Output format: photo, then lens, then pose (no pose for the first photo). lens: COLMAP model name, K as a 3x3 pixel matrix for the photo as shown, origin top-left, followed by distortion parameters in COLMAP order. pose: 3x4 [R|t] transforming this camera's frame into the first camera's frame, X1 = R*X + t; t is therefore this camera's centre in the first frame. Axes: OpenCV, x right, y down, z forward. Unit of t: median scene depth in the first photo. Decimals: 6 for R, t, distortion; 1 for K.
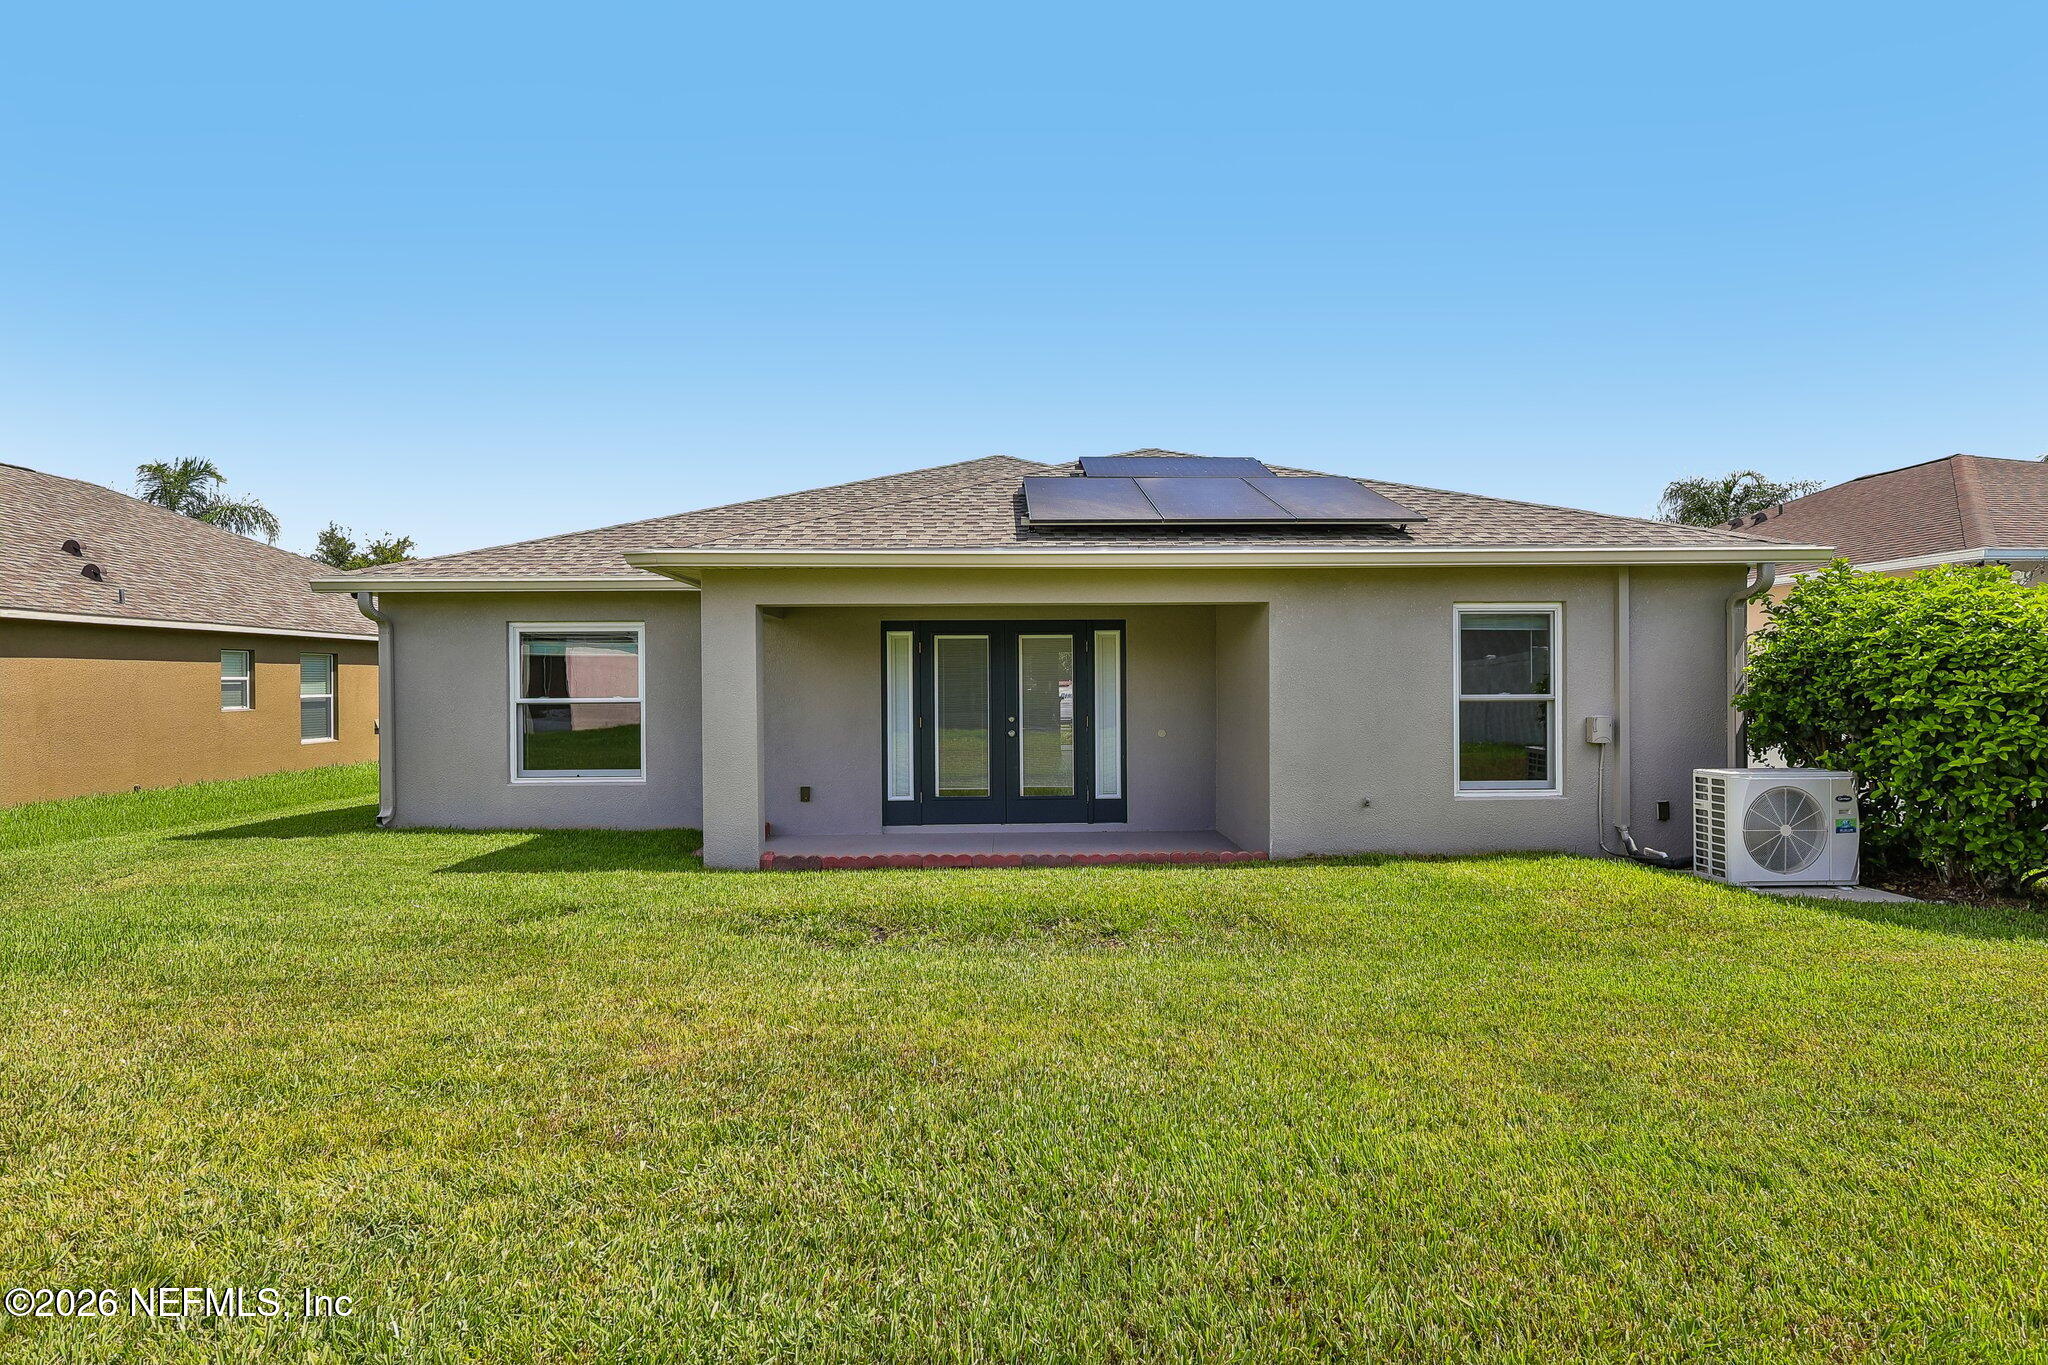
lens RADIAL K [[945.3, 0, 1018.6], [0, 945.3, 681.8], [0, 0, 1]] dist [-0.002209, 0.000595]
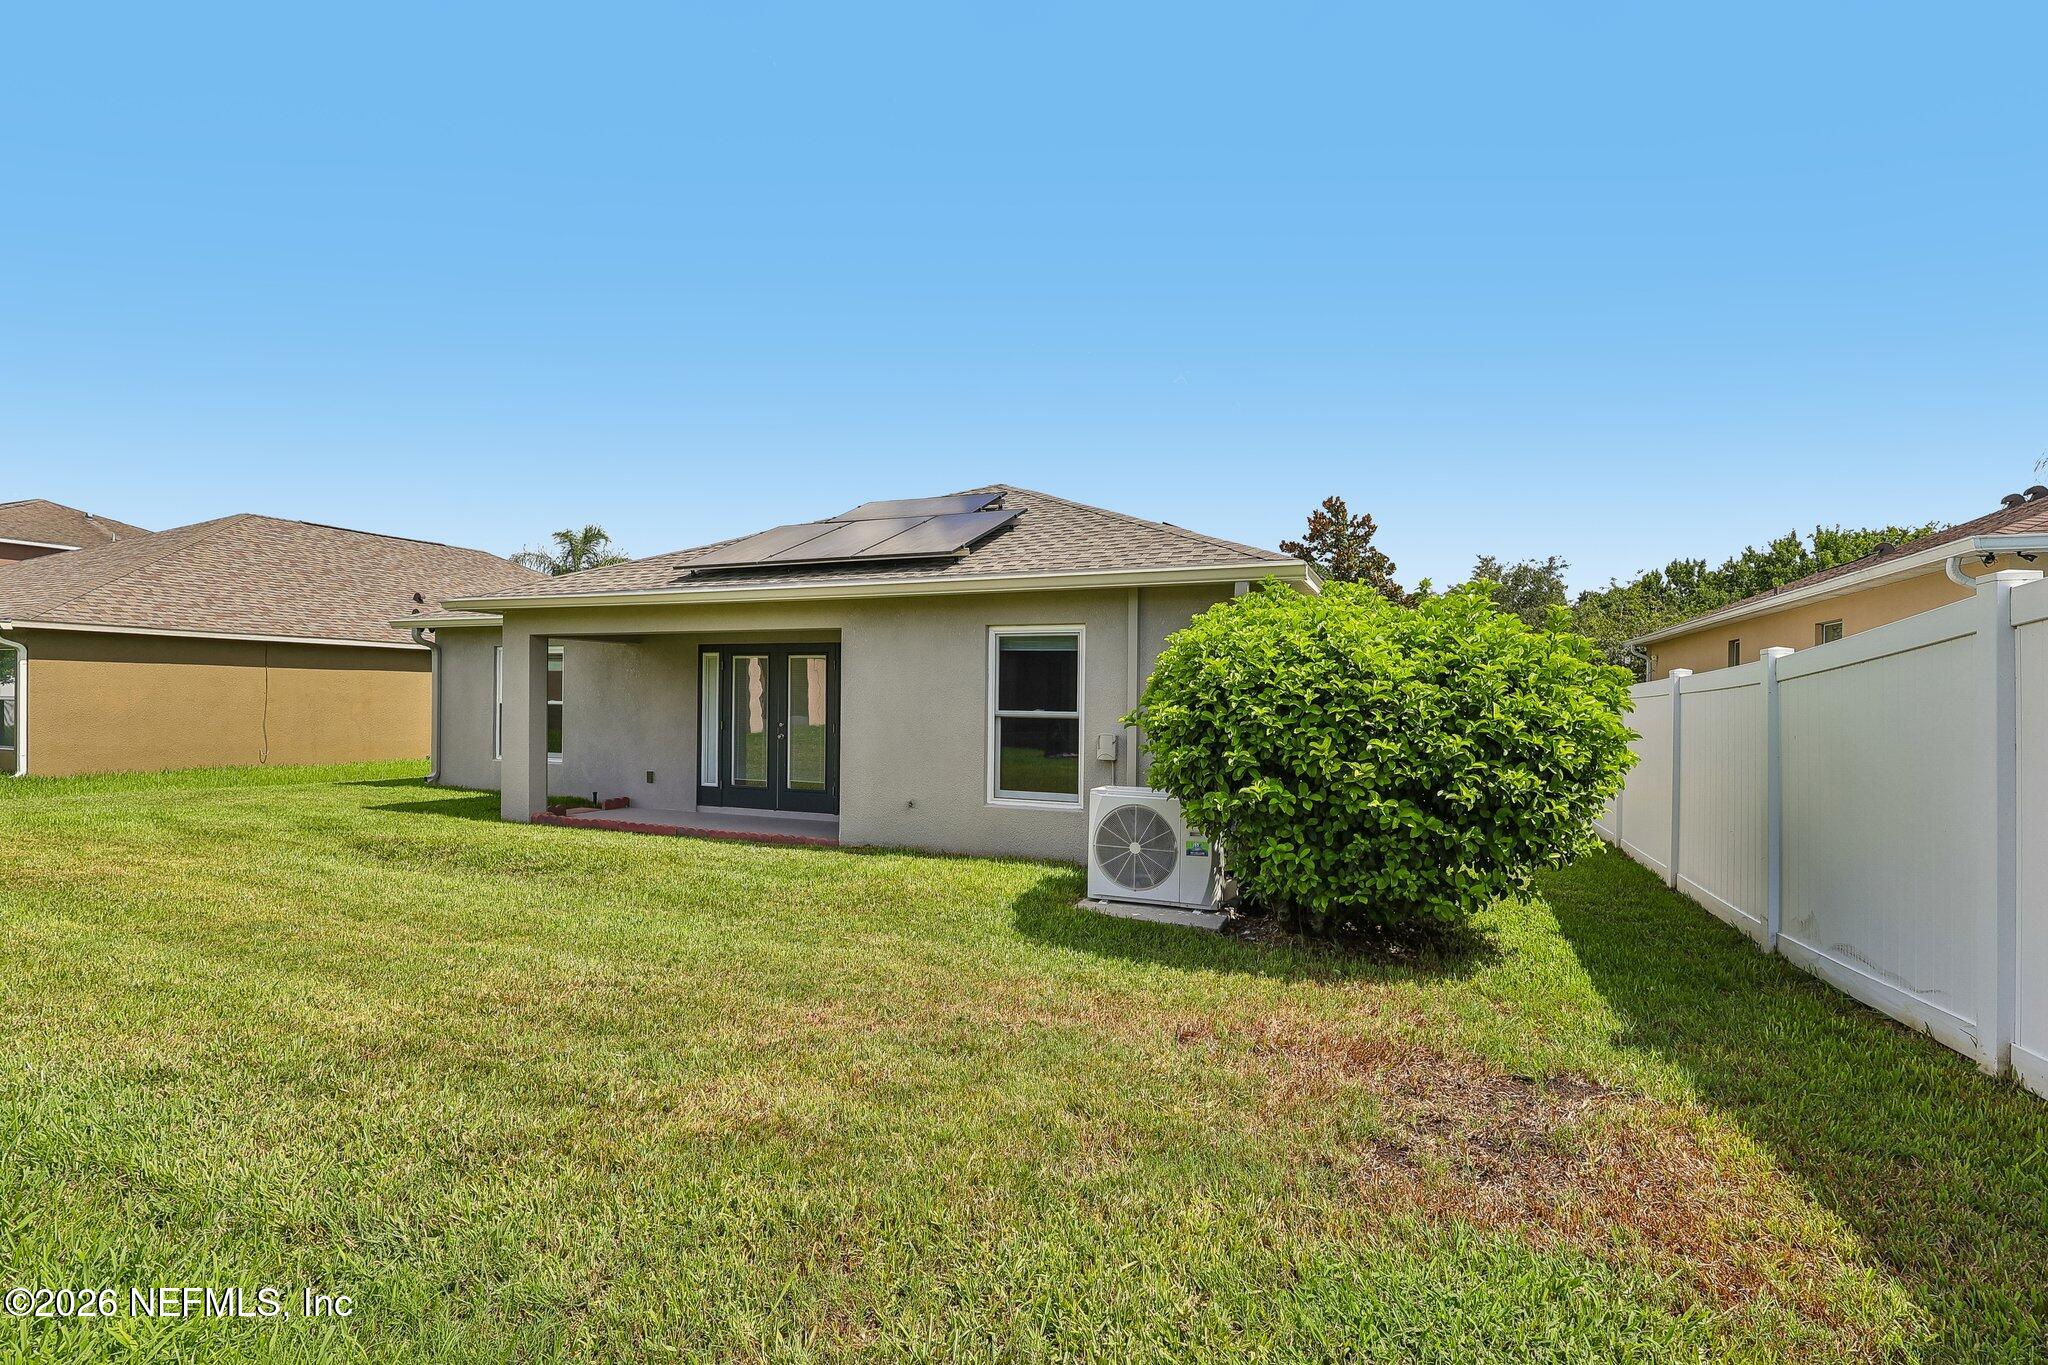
lens RADIAL K [[945.3, 0, 1025.2], [0, 945.3, 699.1], [0, 0, 1]] dist [-0.002209, 0.000595]
pose [[0.914235, 0.019396, -0.404719, 0.932736], [-0.020912, 0.999781, 0.000676, -0.000975], [0.404643, 0.007845, 0.914441, 0.017017]]
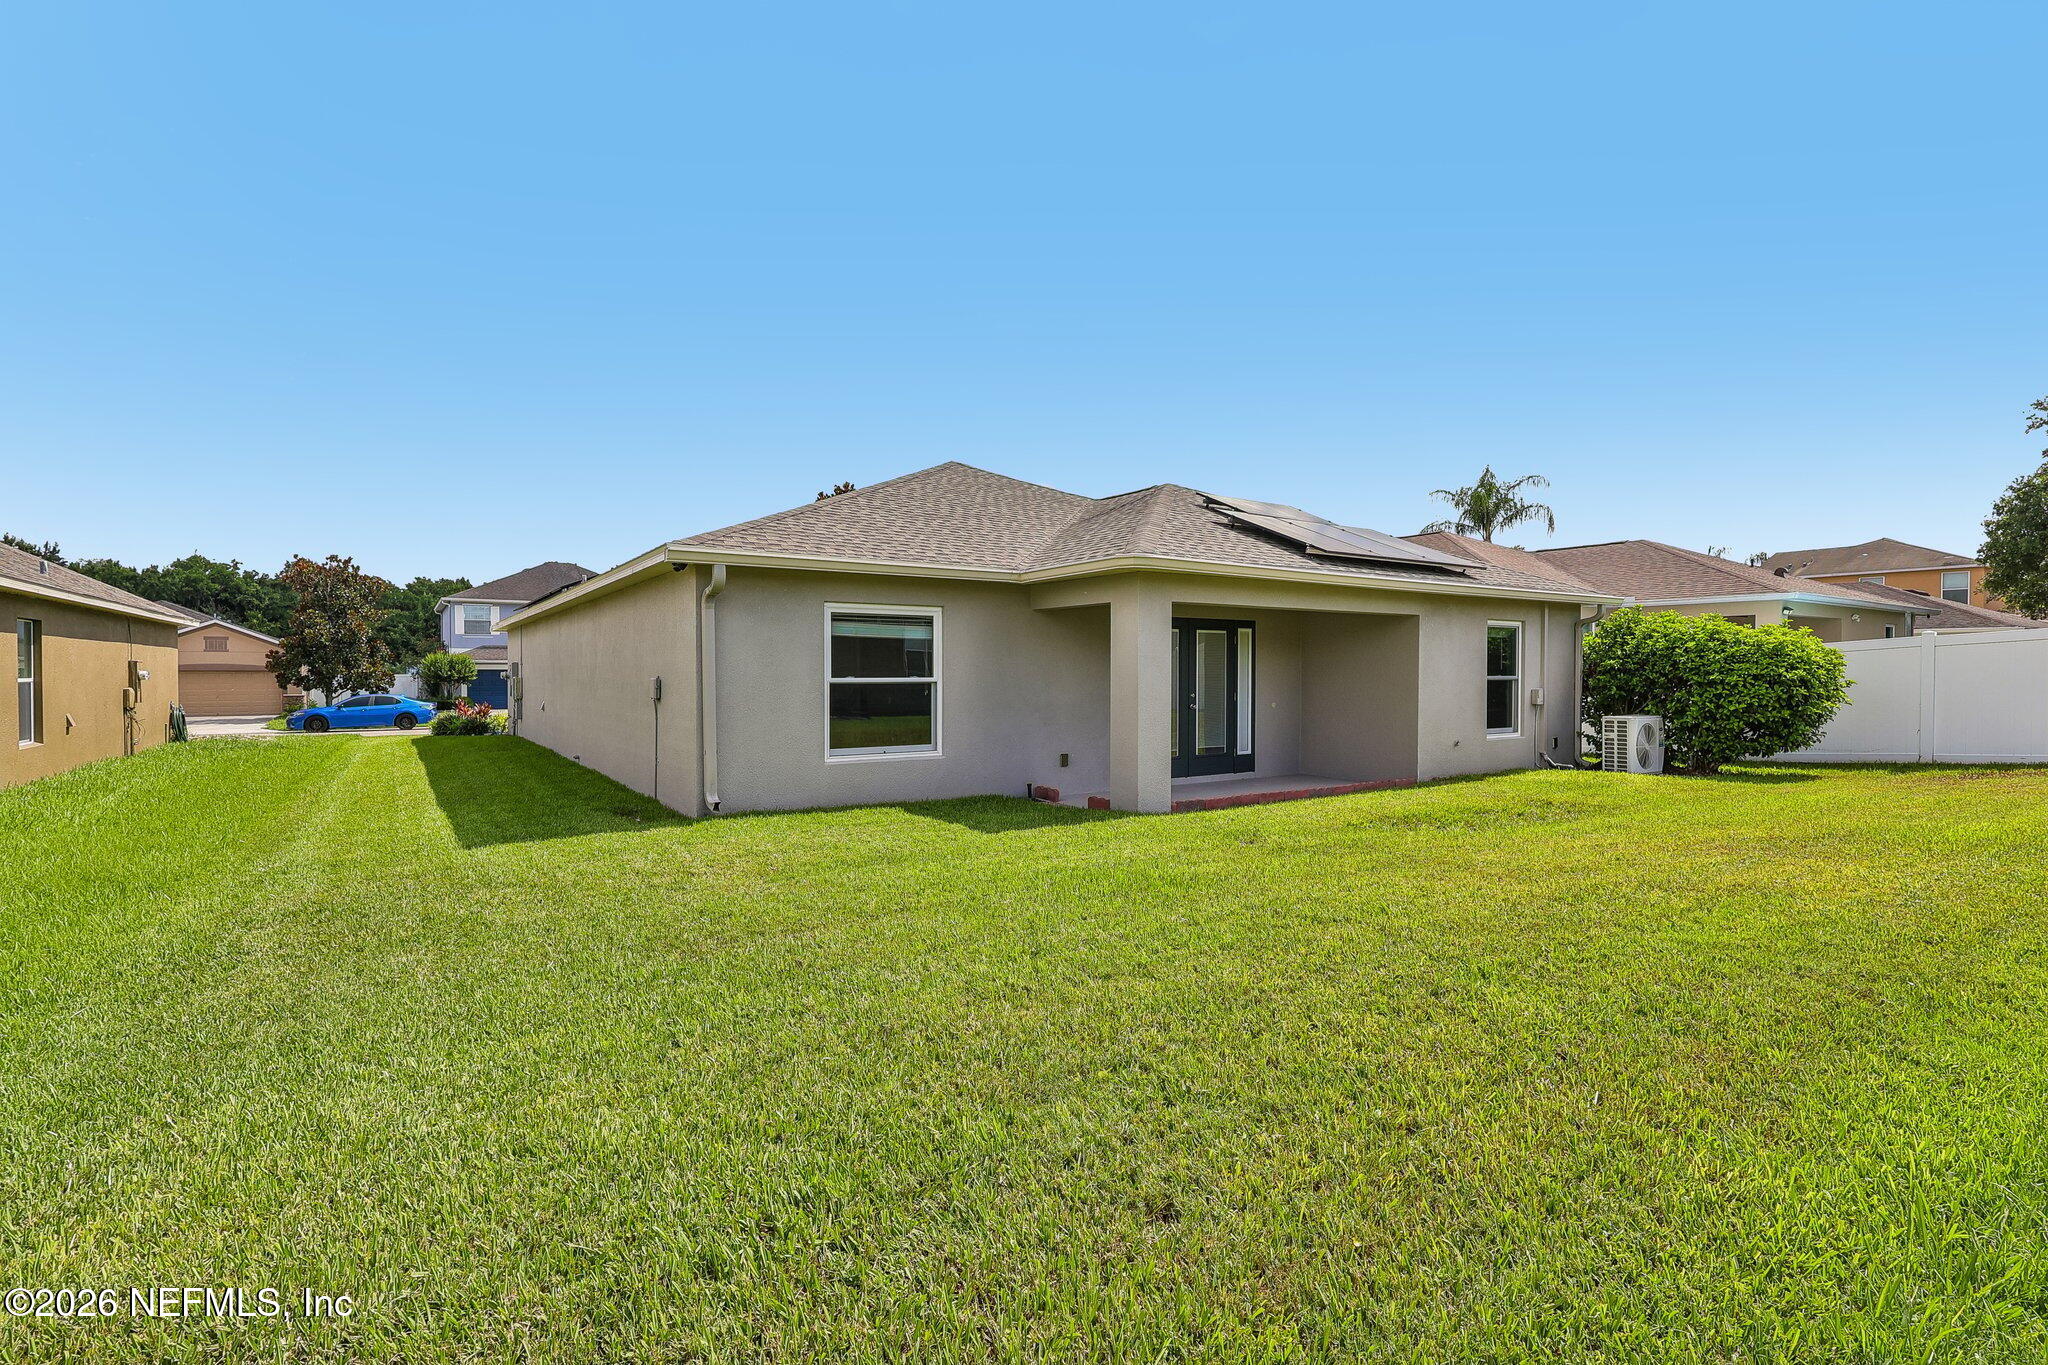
lens RADIAL K [[945.3, 0, 1013.8], [0, 945.3, 674.0], [0, 0, 1]] dist [-0.002209, 0.000595]
pose [[0.848290, 0.003624, 0.529519, -1.081817], [-0.005752, 0.999981, 0.002372, 0.011395], [-0.529501, -0.005058, 0.848295, 0.048417]]
